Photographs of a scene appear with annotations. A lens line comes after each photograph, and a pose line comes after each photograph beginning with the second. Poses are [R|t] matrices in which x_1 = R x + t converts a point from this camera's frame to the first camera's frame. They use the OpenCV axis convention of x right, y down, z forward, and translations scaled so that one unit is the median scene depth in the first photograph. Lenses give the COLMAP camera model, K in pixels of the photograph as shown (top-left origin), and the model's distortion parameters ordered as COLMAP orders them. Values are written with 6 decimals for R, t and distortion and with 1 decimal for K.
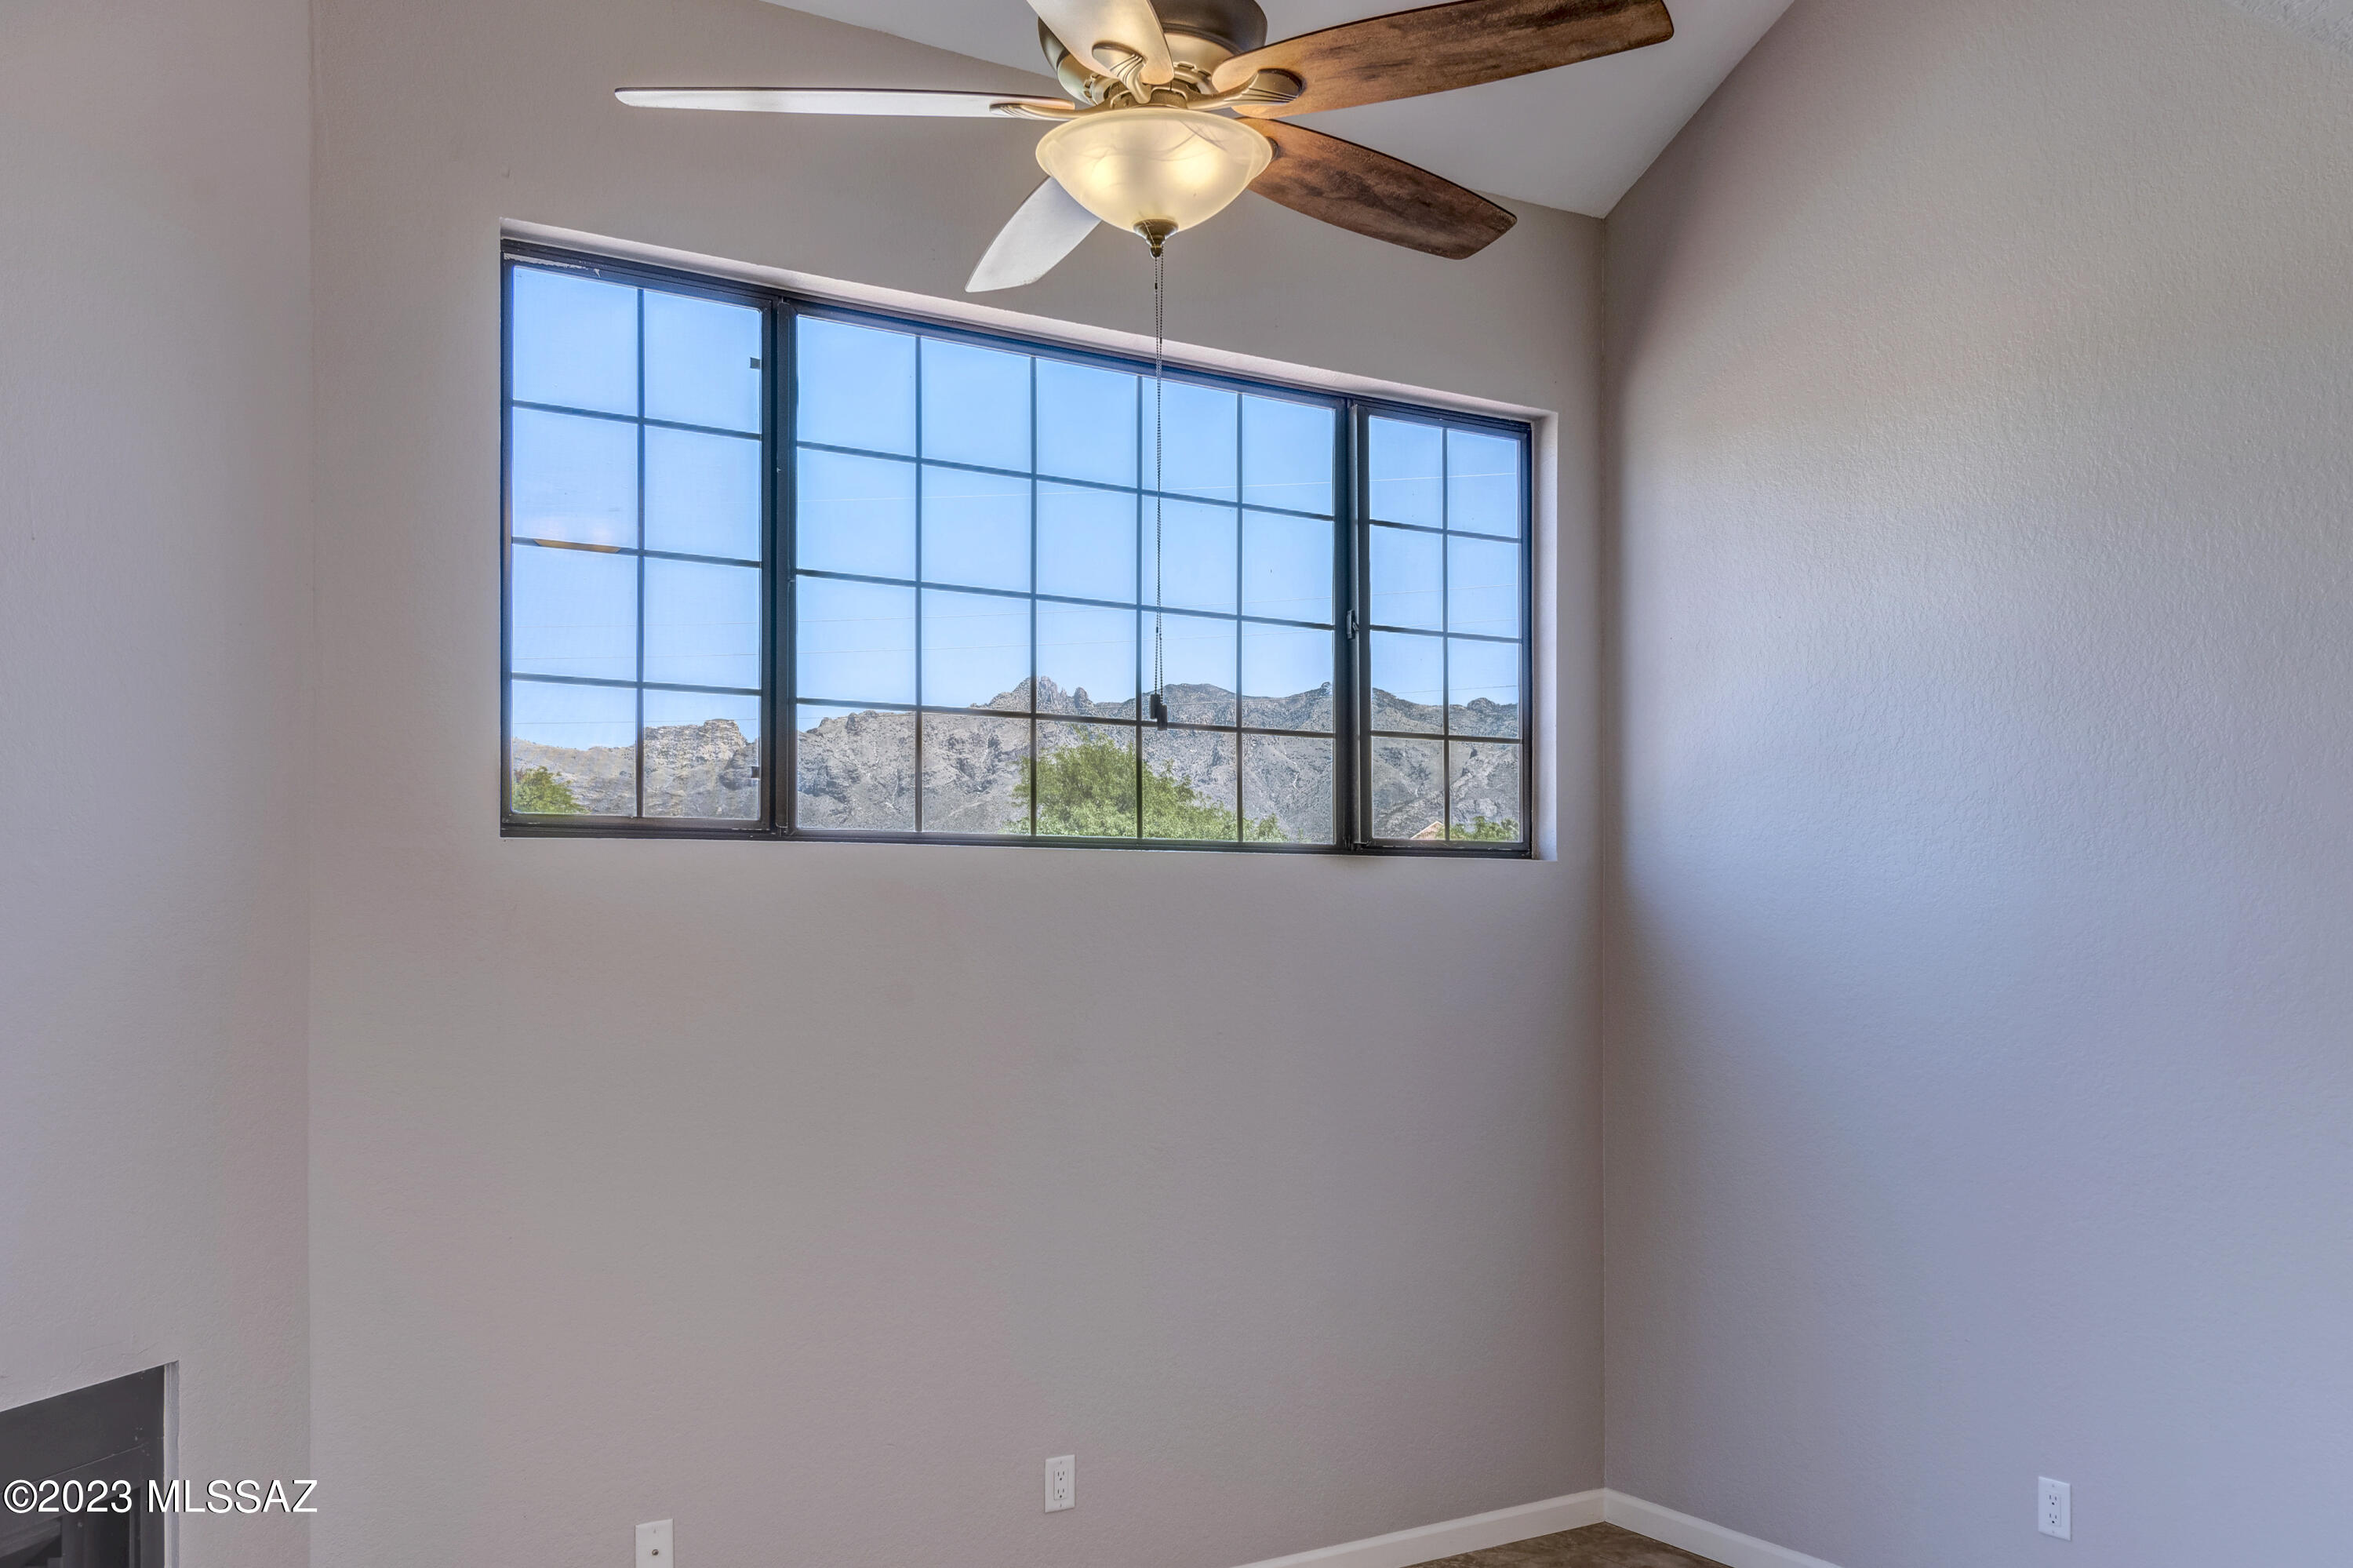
lens RADIAL K [[1986.0, 0, 1223.4], [0, 1986.0, 938.9], [0, 0, 1]] dist [-0.003796, -0.000754]
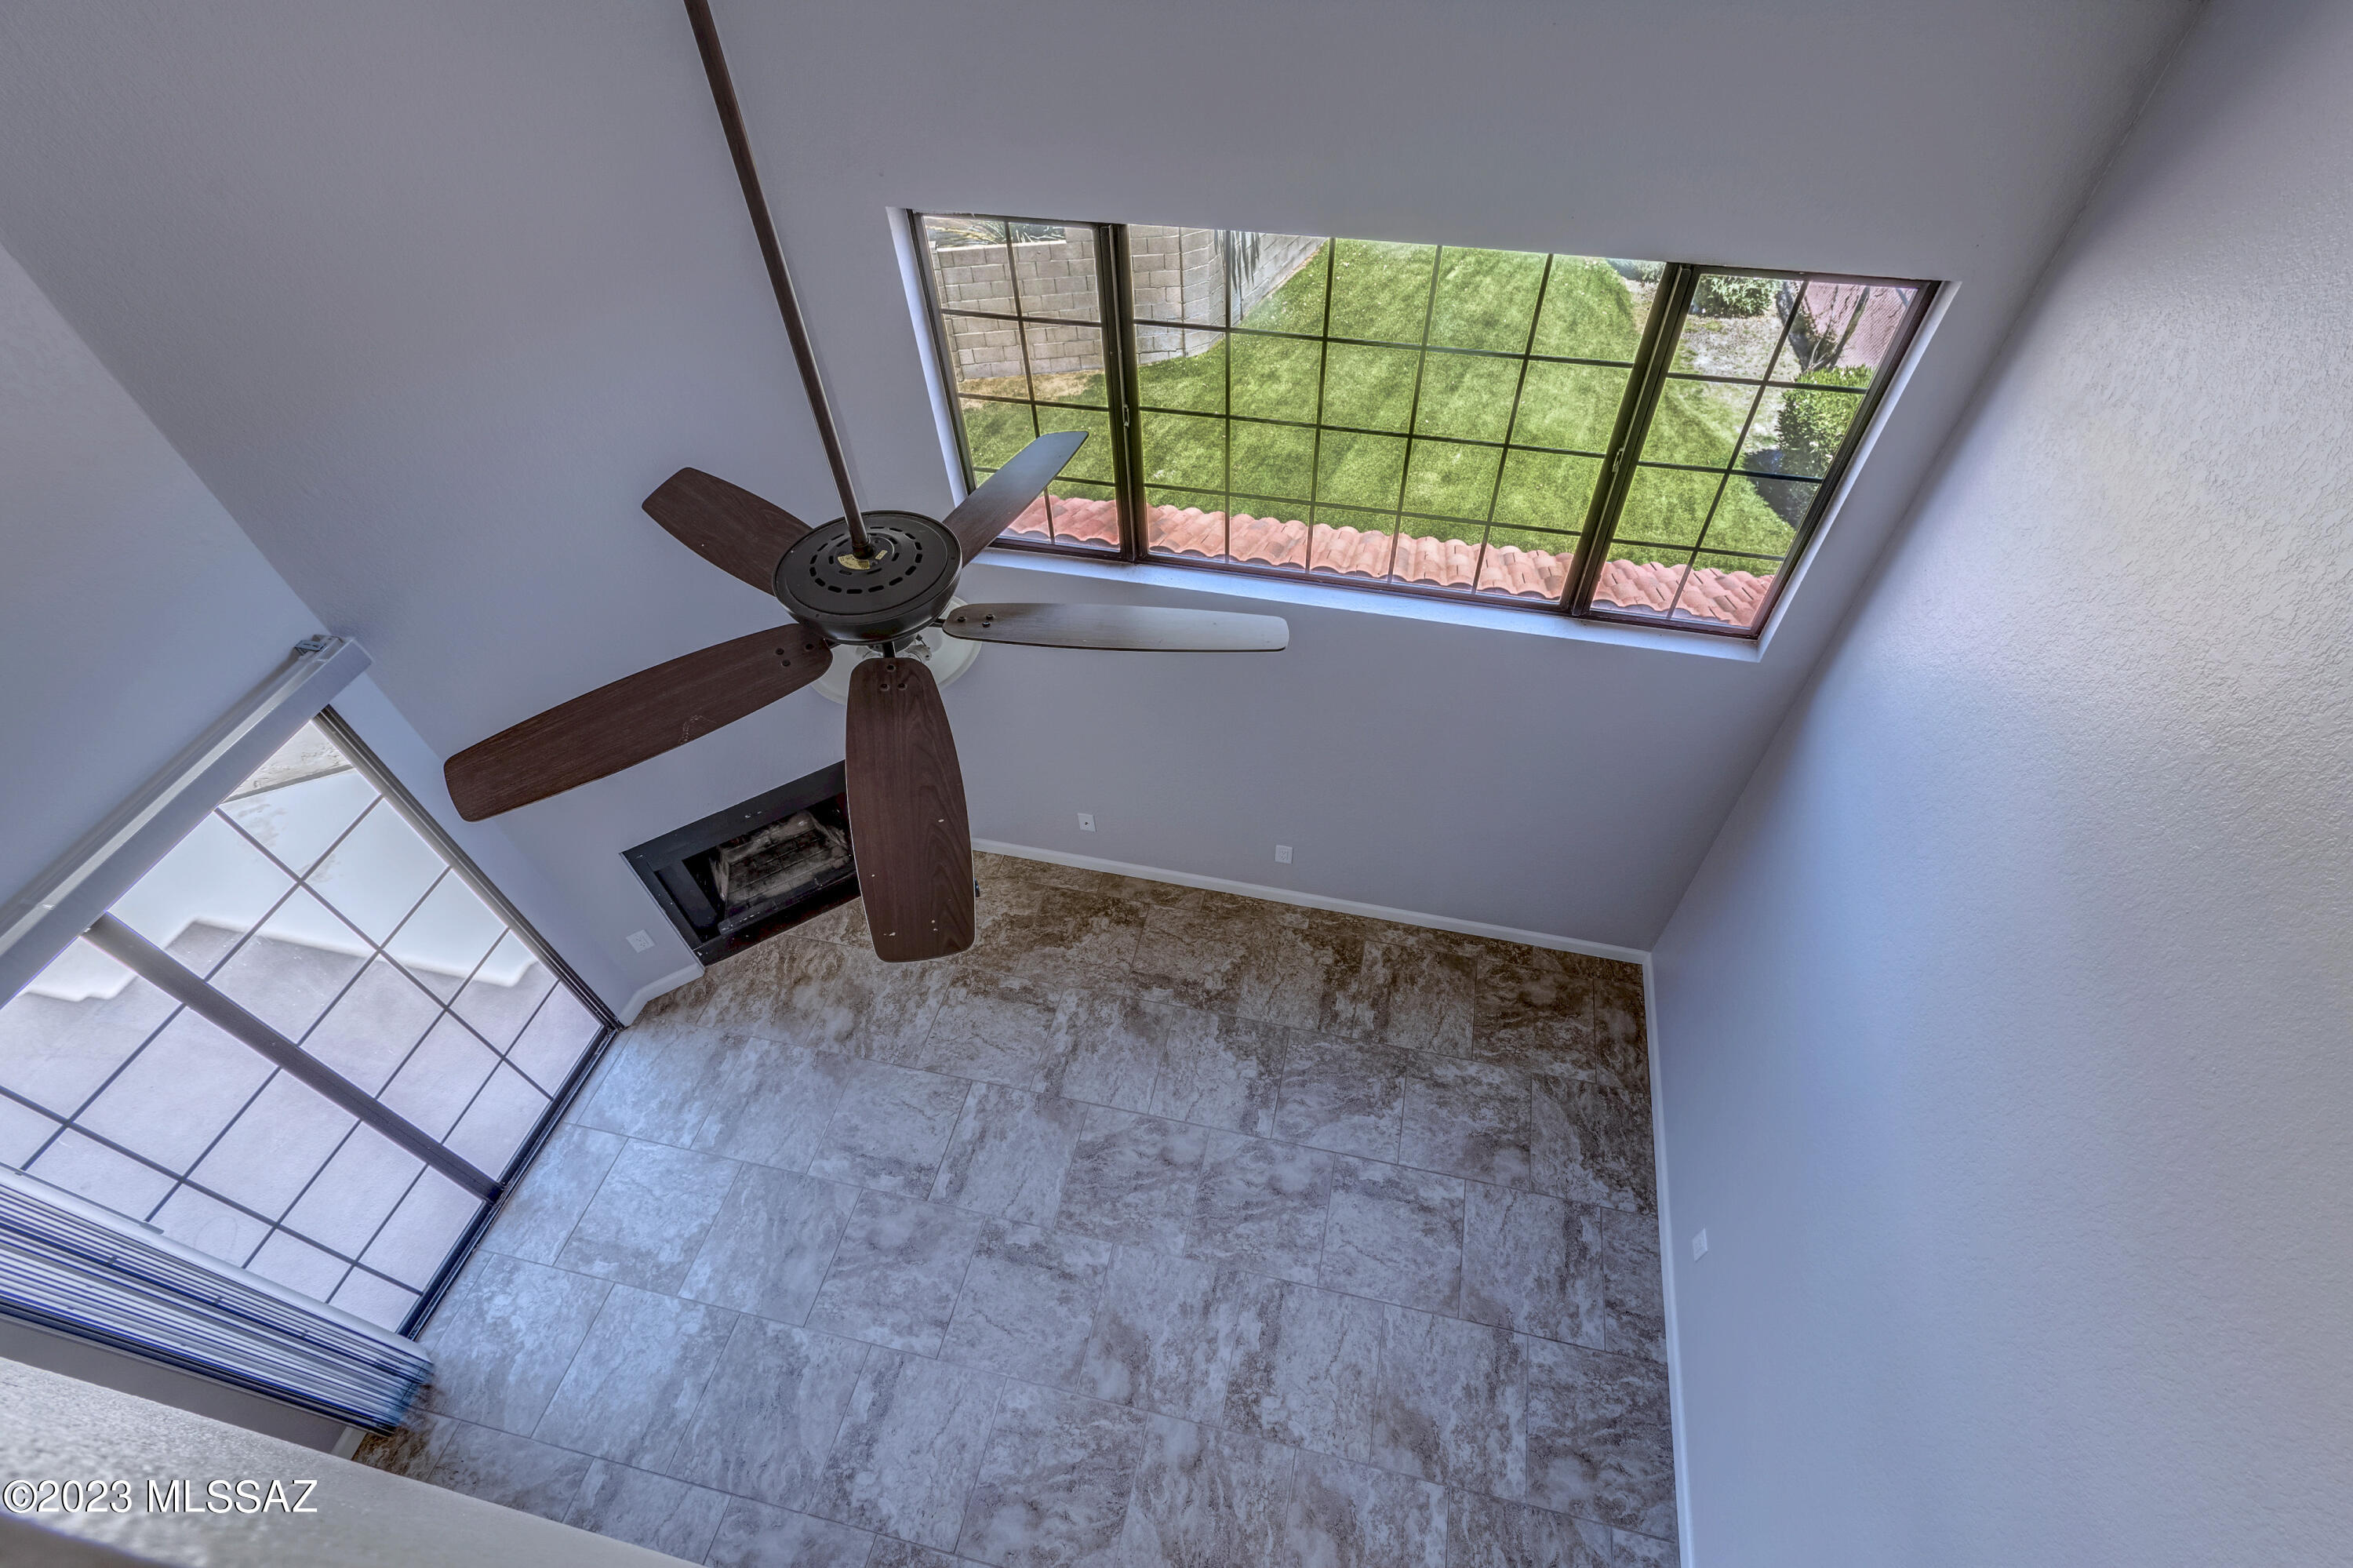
lens RADIAL K [[1037.2, 0, 1210.7], [0, 1037.2, 789.2], [0, 0, 1]] dist [0.005208, -0.004245]
pose [[0.705028, 0.530842, -0.470258, 0.320654], [0.007609, 0.657402, 0.753502, -0.553483], [0.709139, -0.534818, 0.459447, 0.503617]]
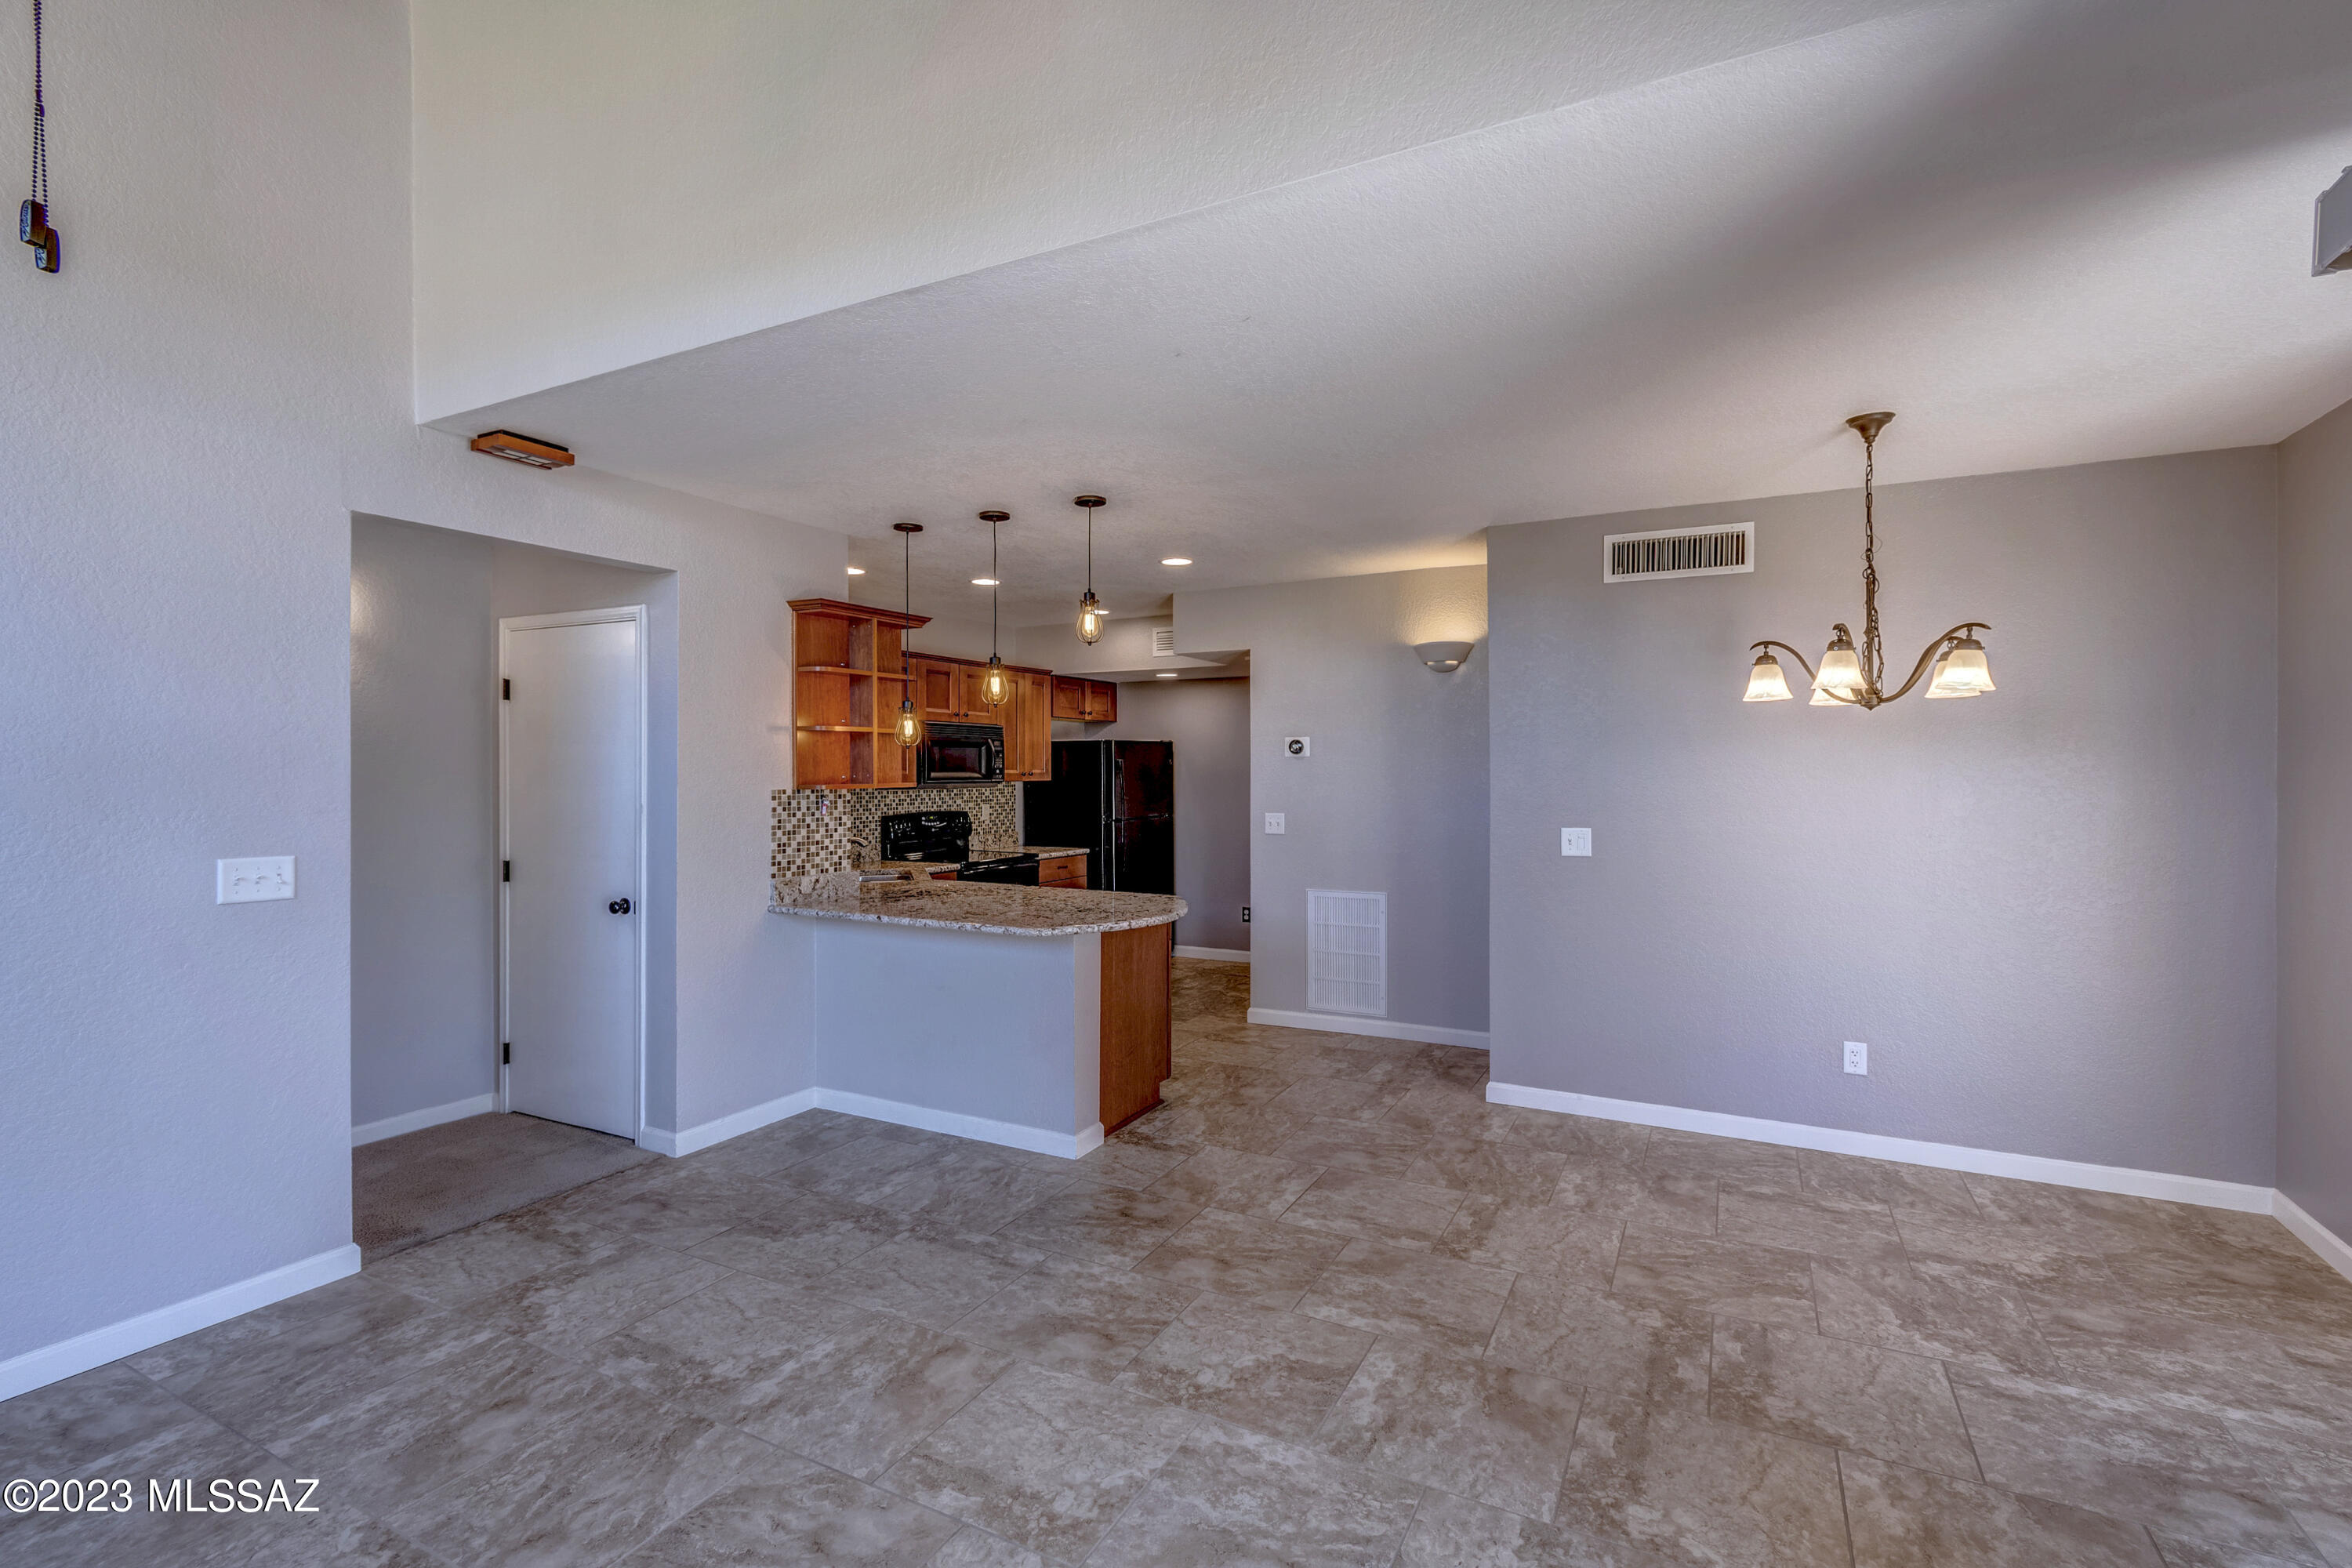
lens RADIAL K [[1044.0, 0, 1210.8], [0, 1044.0, 773.9], [0, 0, 1]] dist [0.005143, -0.000852]
pose [[-0.500659, 0.000377, 0.865644, -0.312125], [0.006131, 0.999976, 0.003110, 0.031748], [-0.865623, 0.006864, -0.500650, 0.555456]]
